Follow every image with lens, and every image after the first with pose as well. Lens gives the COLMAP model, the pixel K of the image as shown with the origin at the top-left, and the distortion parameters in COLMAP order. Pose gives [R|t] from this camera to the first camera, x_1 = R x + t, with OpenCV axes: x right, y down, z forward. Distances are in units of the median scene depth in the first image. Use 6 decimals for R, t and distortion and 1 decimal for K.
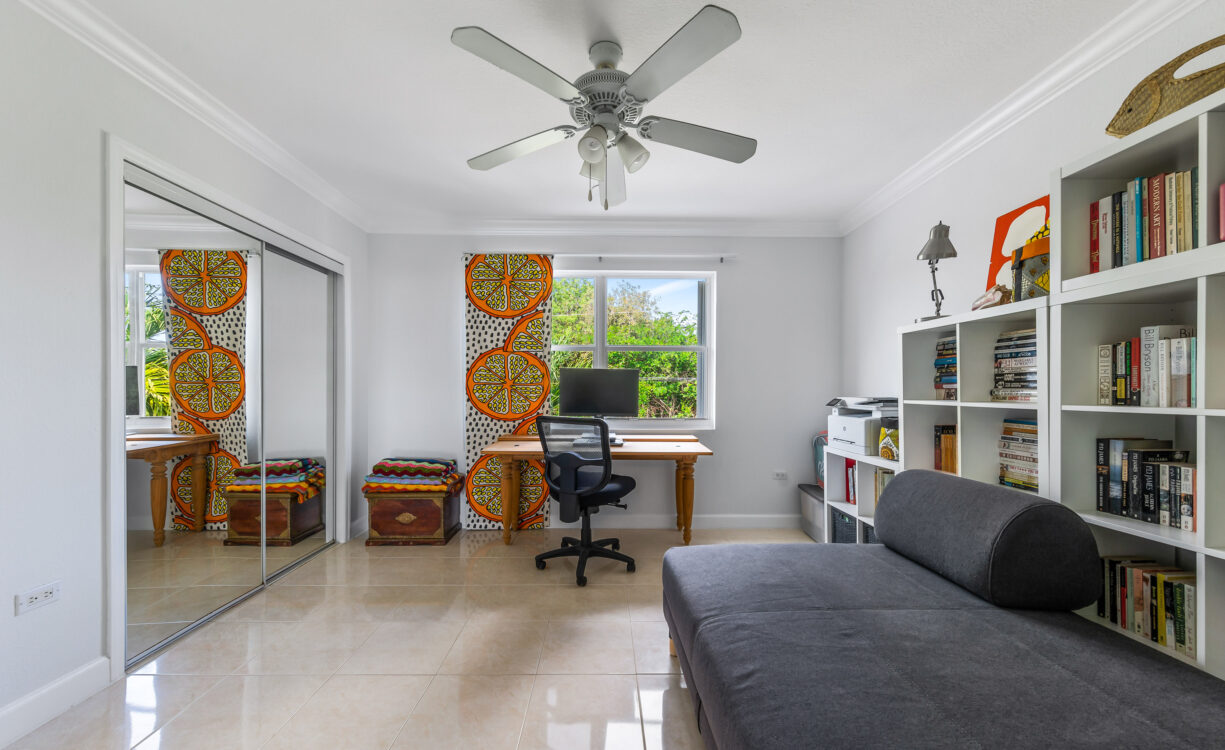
lens RADIAL K [[437.3, 0, 608.8], [0, 437.3, 388.9], [0, 0, 1]] dist [0.000011, -0.000003]
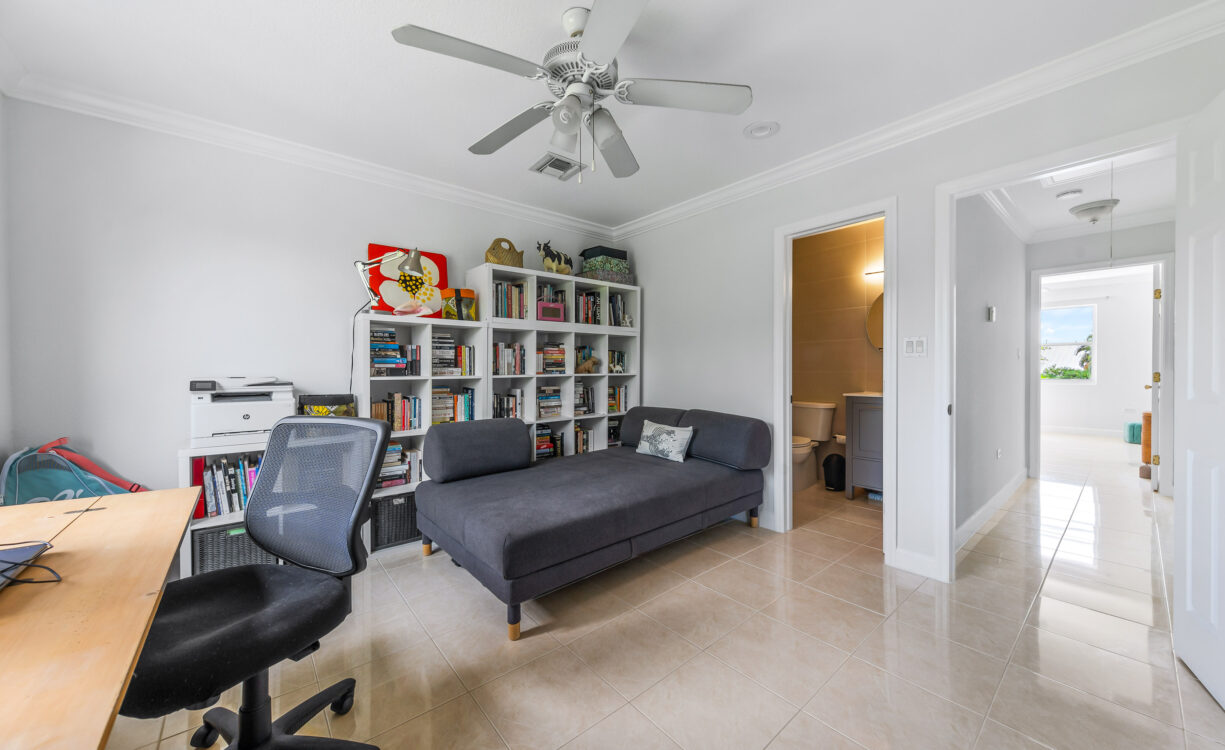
lens RADIAL K [[437.3, 0, 608.8], [0, 437.3, 388.9], [0, 0, 1]] dist [0.000011, -0.000003]
pose [[-0.630160, -0.029512, 0.775904, -0.911560], [0.002108, 0.999209, 0.039718, 0.017104], [-0.776463, 0.026665, -0.629599, 1.774791]]
